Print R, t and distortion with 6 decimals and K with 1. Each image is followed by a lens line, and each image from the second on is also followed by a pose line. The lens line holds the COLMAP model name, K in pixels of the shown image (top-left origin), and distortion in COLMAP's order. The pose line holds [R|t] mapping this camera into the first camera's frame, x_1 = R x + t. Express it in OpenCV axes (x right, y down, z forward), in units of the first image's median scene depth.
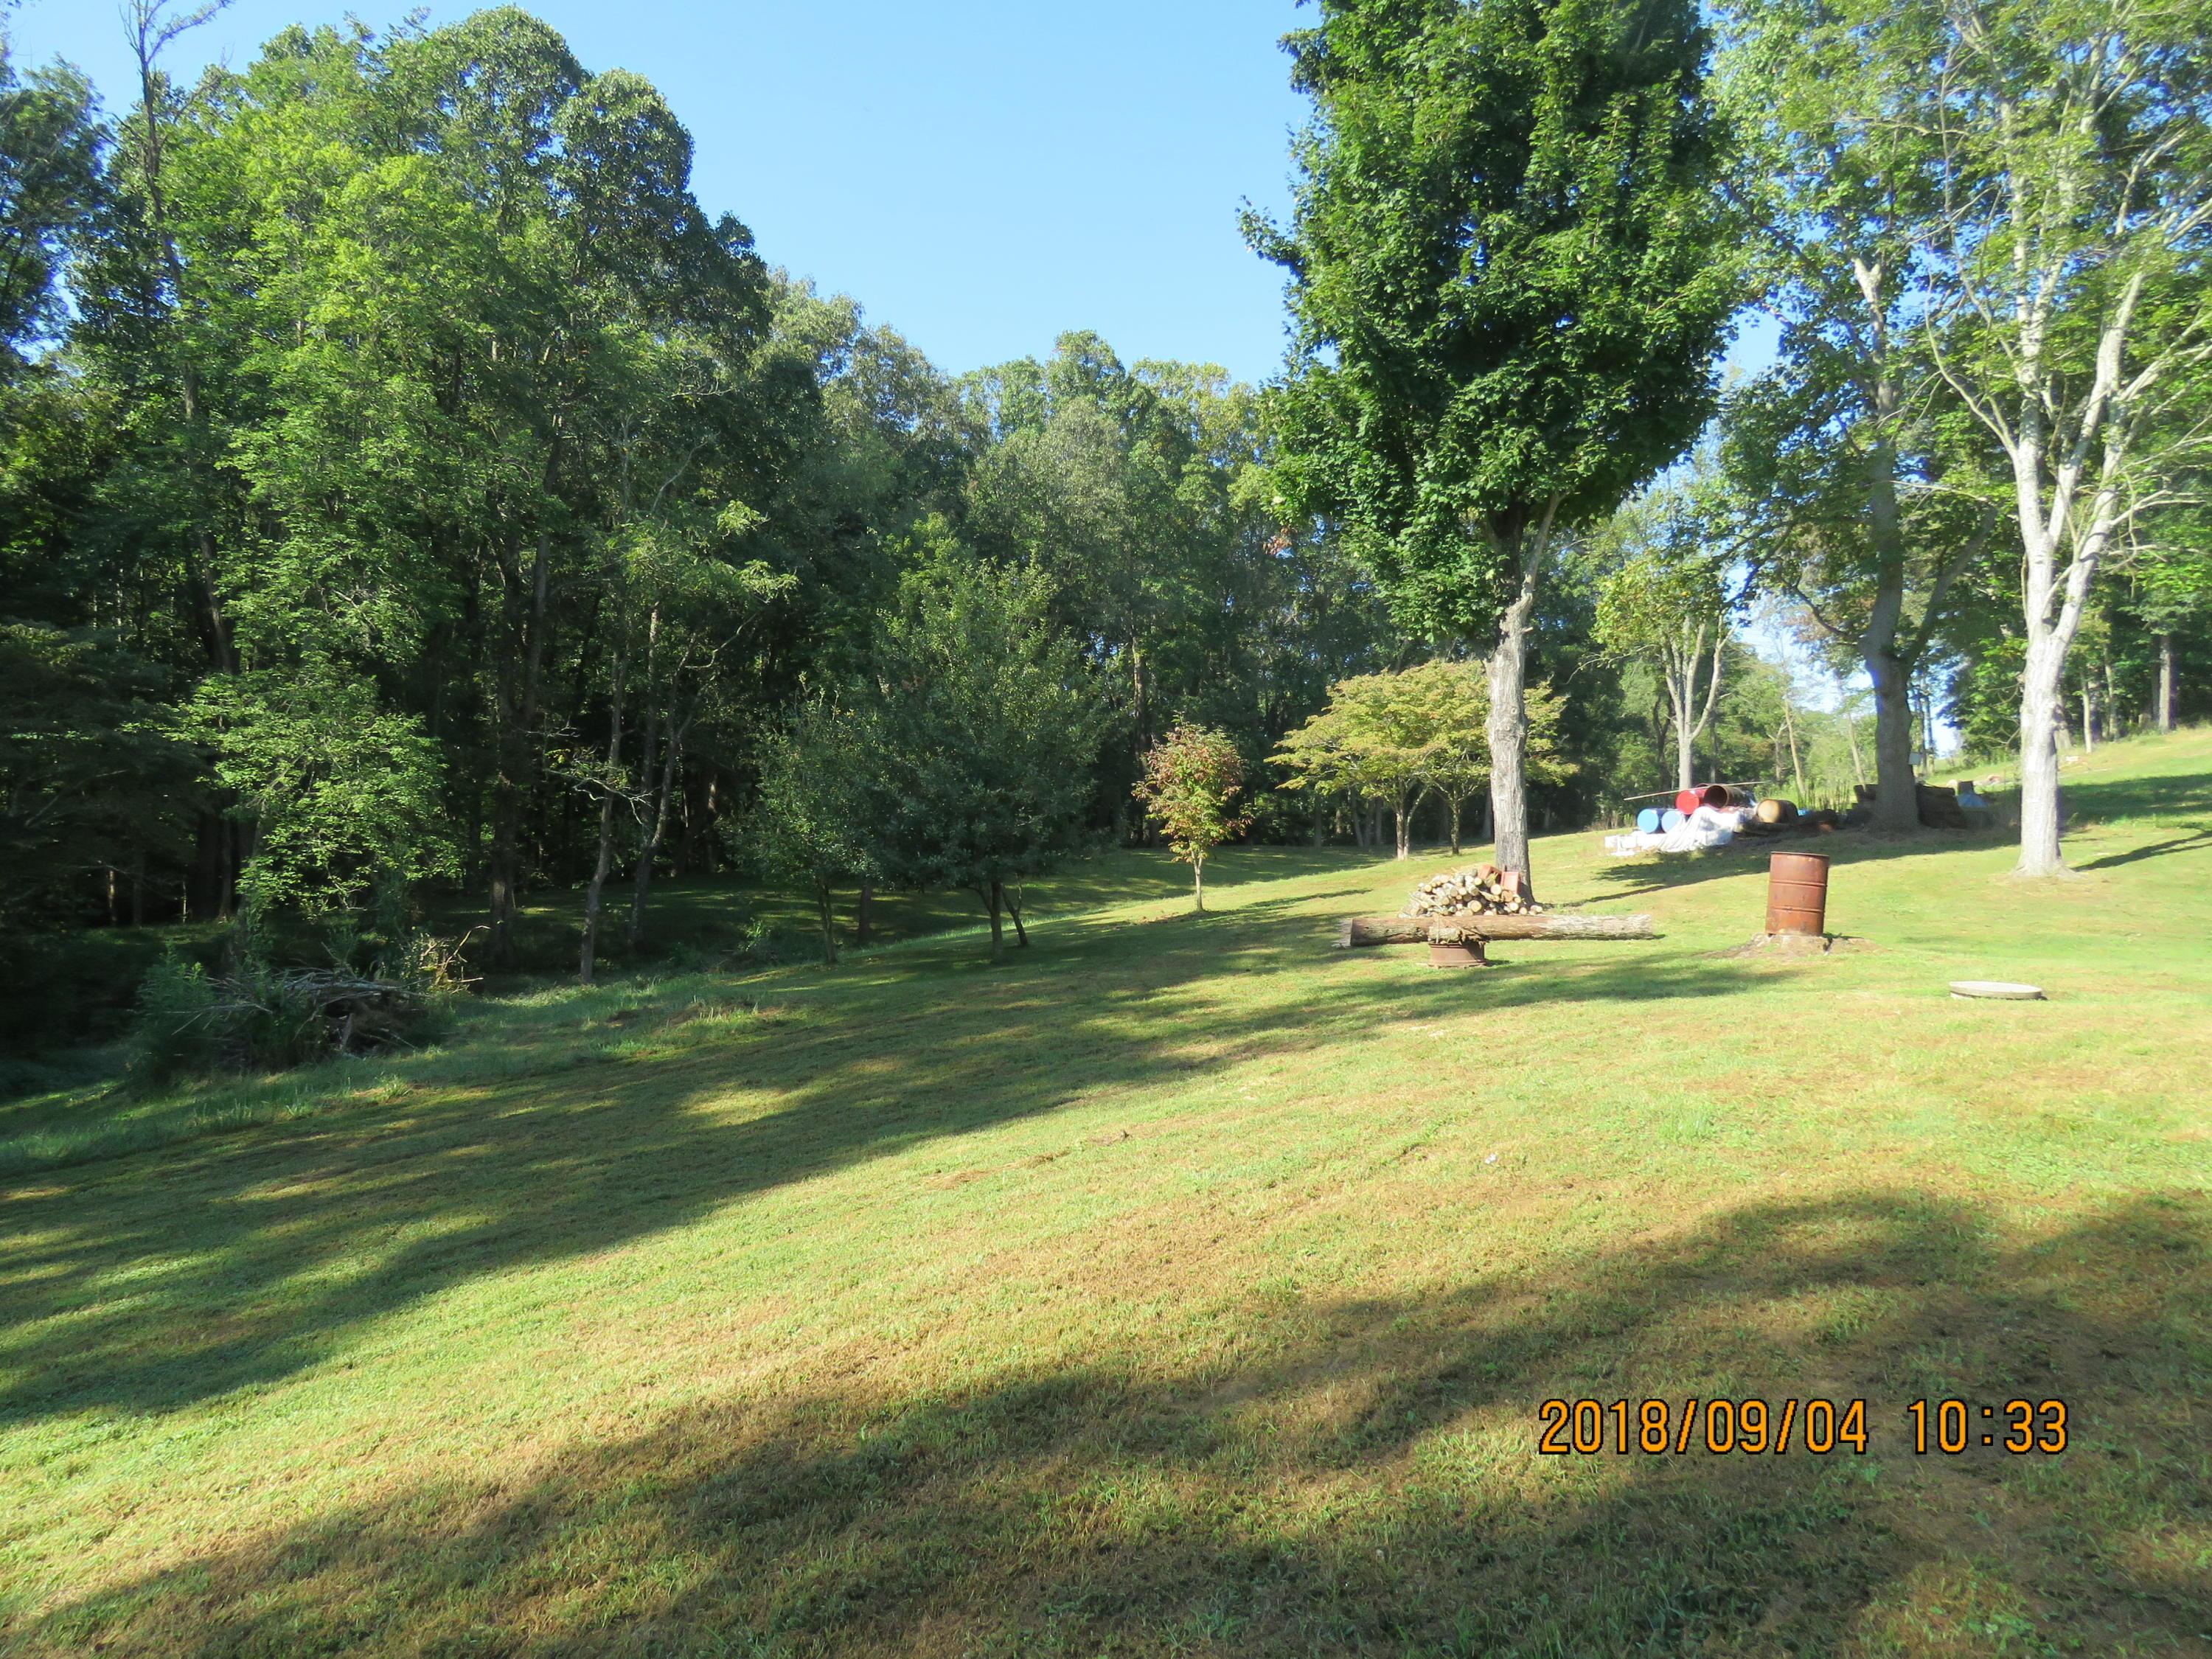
lens RADIAL K [[1396.9, 0, 1106.0], [0, 1396.9, 829.5], [0, 0, 1]] dist [-0.008095, -0.003754]
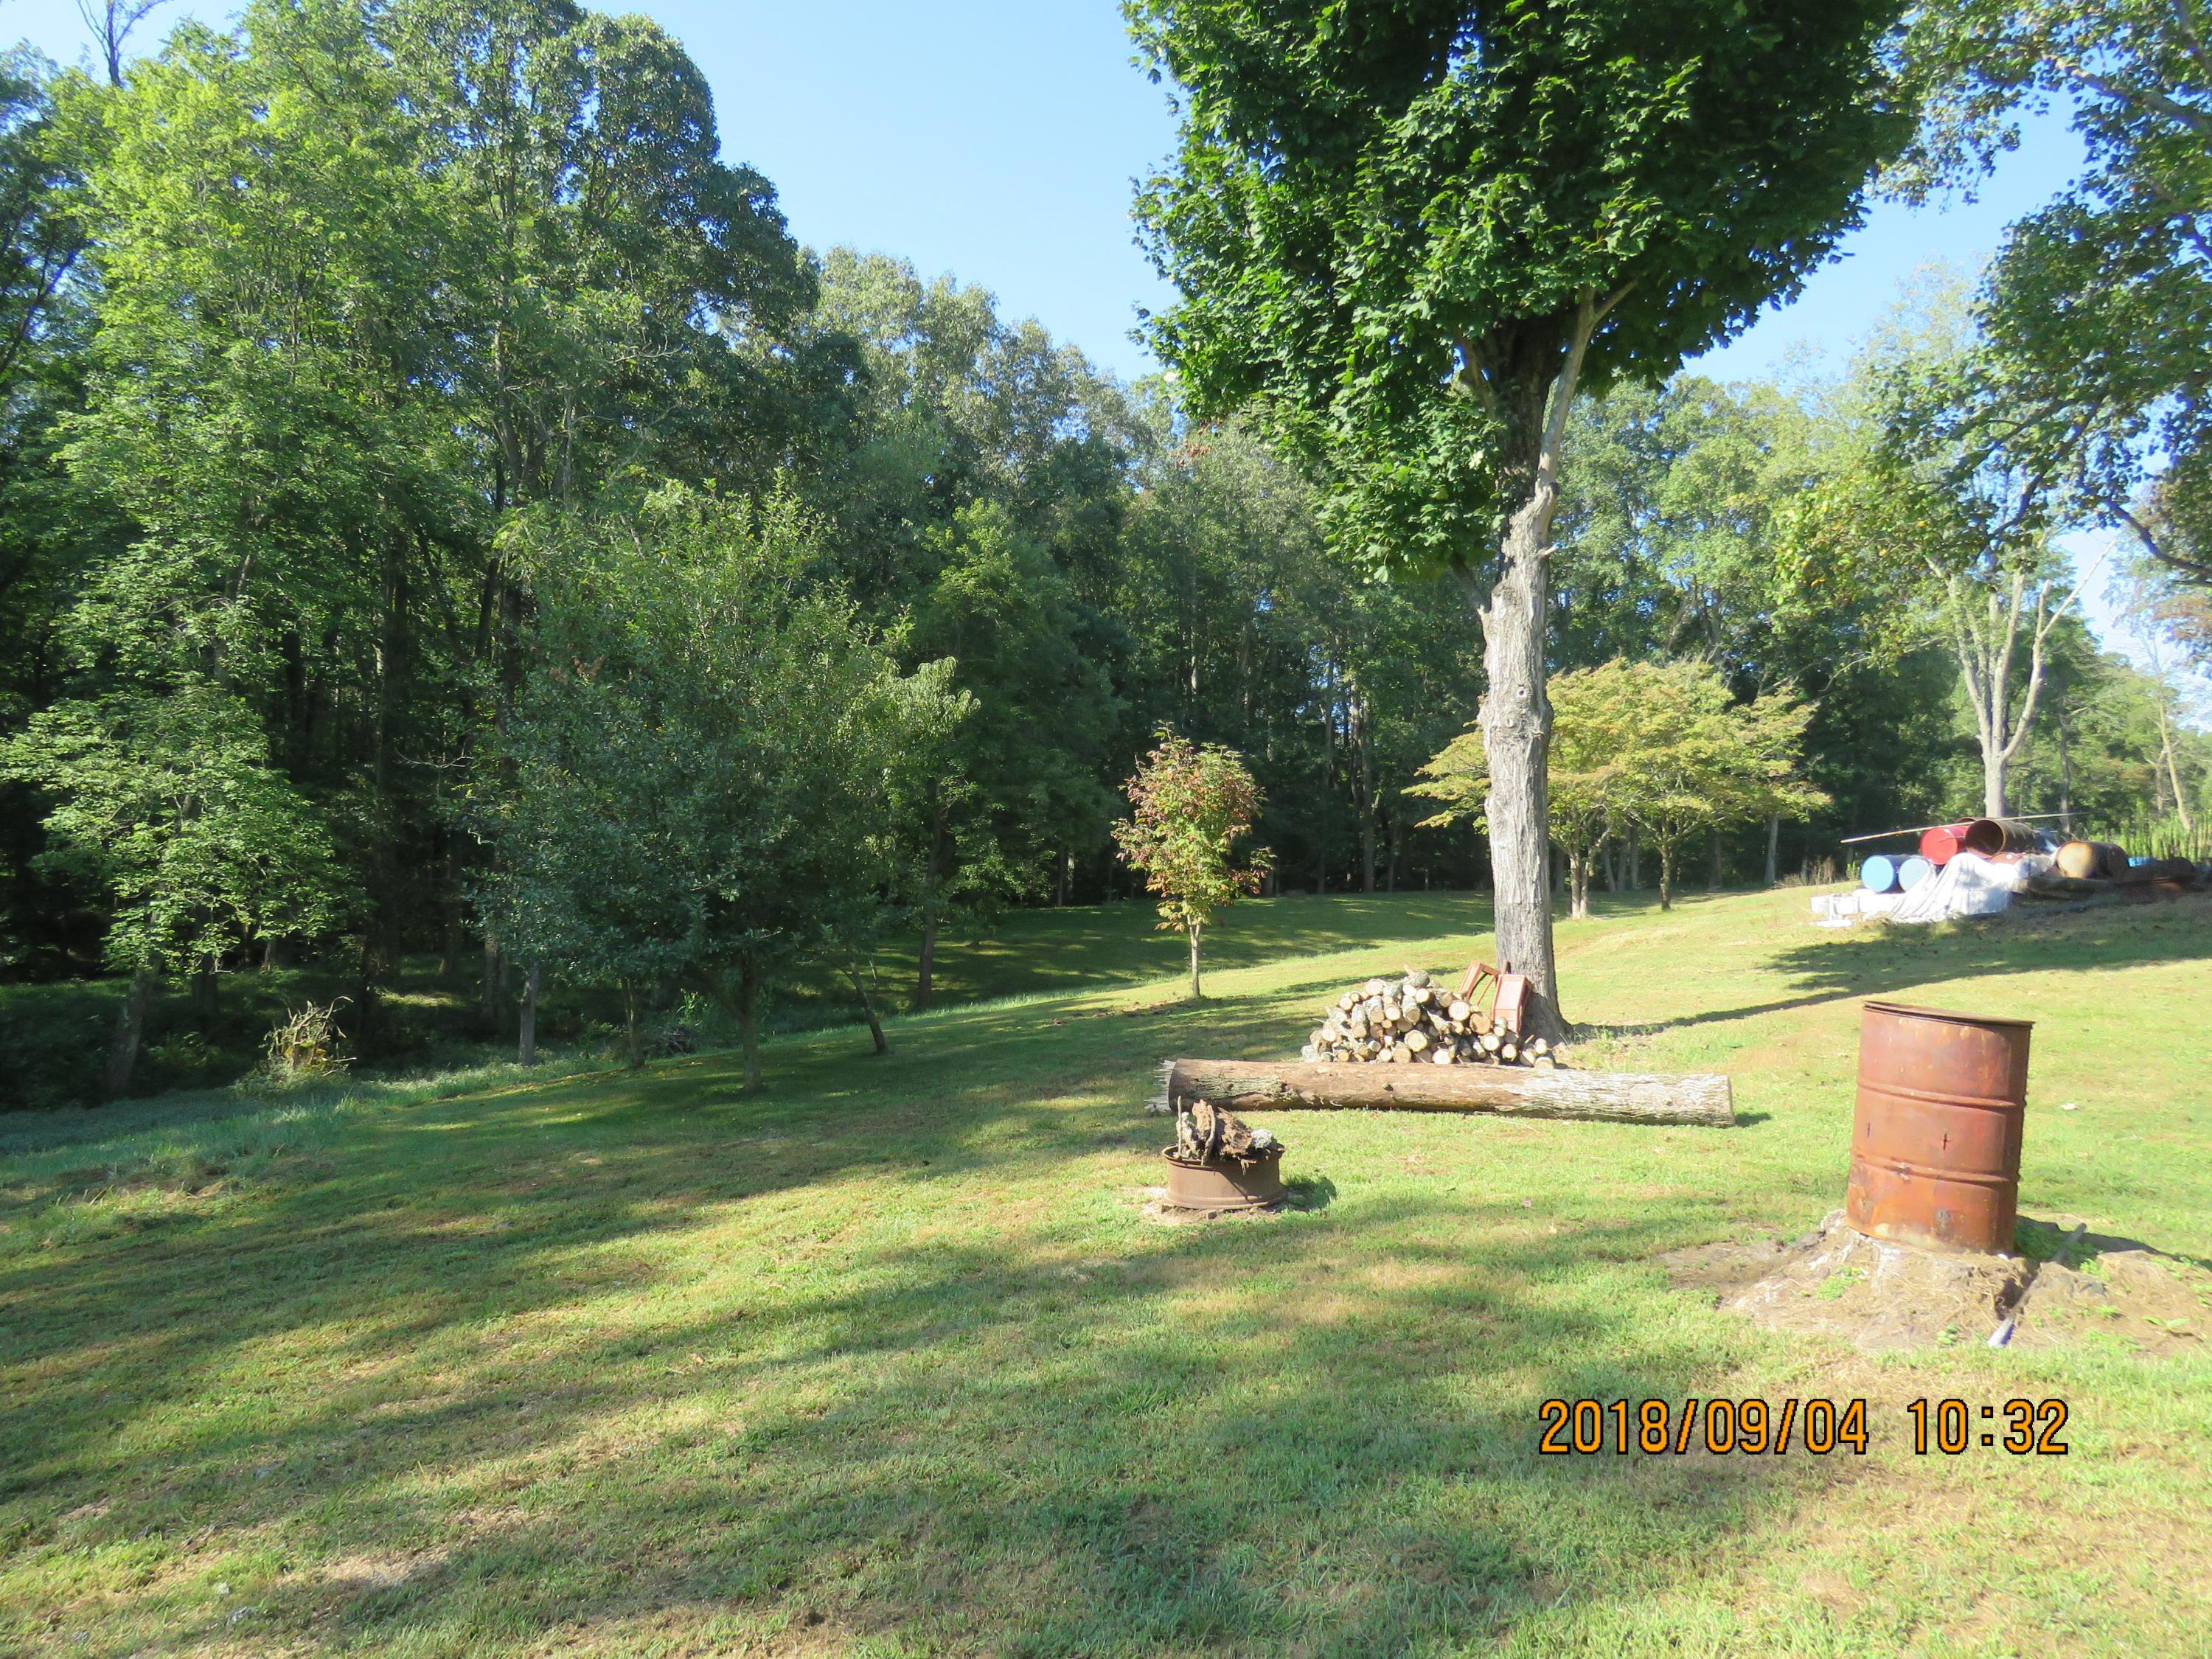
lens RADIAL K [[1406.5, 0, 1103.3], [0, 1406.5, 829.2], [0, 0, 1]] dist [-0.008712, -0.000341]
pose [[0.979552, -0.003723, -0.201157, 0.166425], [-0.001780, 0.999629, -0.027169, -0.008940], [0.201183, 0.026972, 0.979182, 0.278708]]
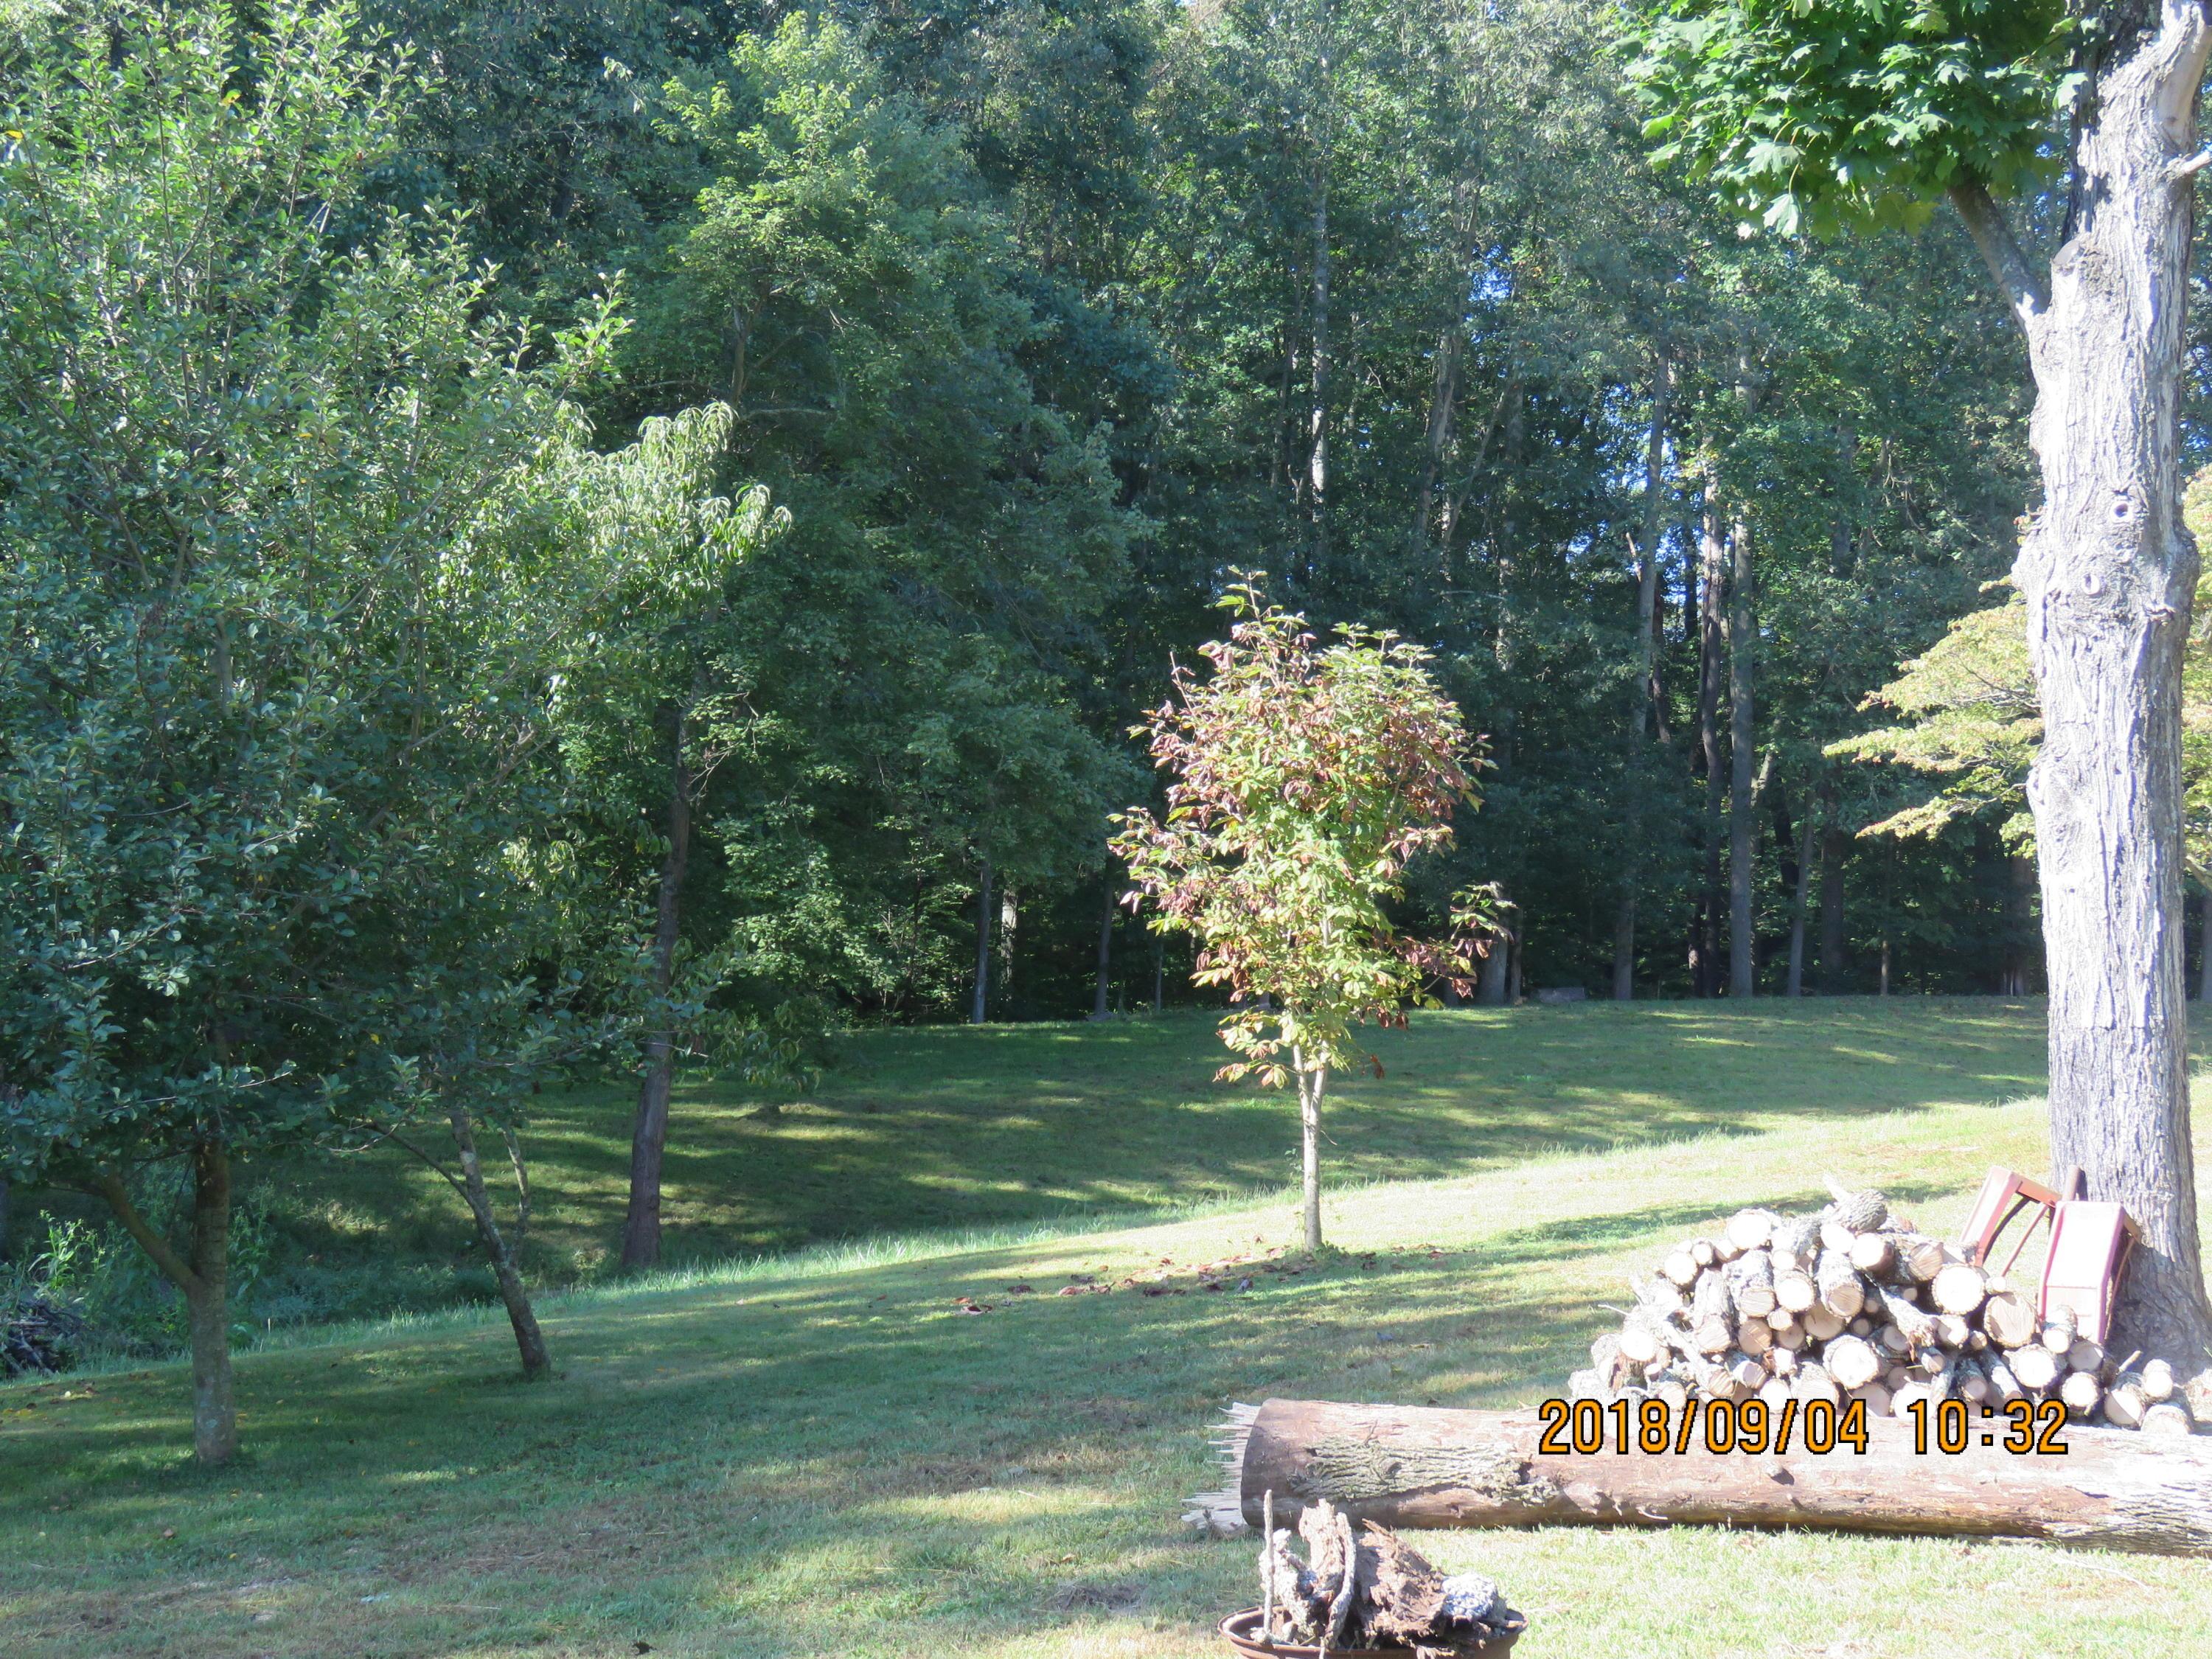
lens RADIAL K [[3469.1, 0, 1121.5], [0, 3469.1, 815.2], [0, 0, 1]] dist [0.042392, -0.068768]
pose [[0.981342, 0.008926, -0.192064, 0.166771], [-0.015452, 0.999352, -0.032511, -0.008654], [0.191650, 0.034873, 0.980844, 0.276592]]
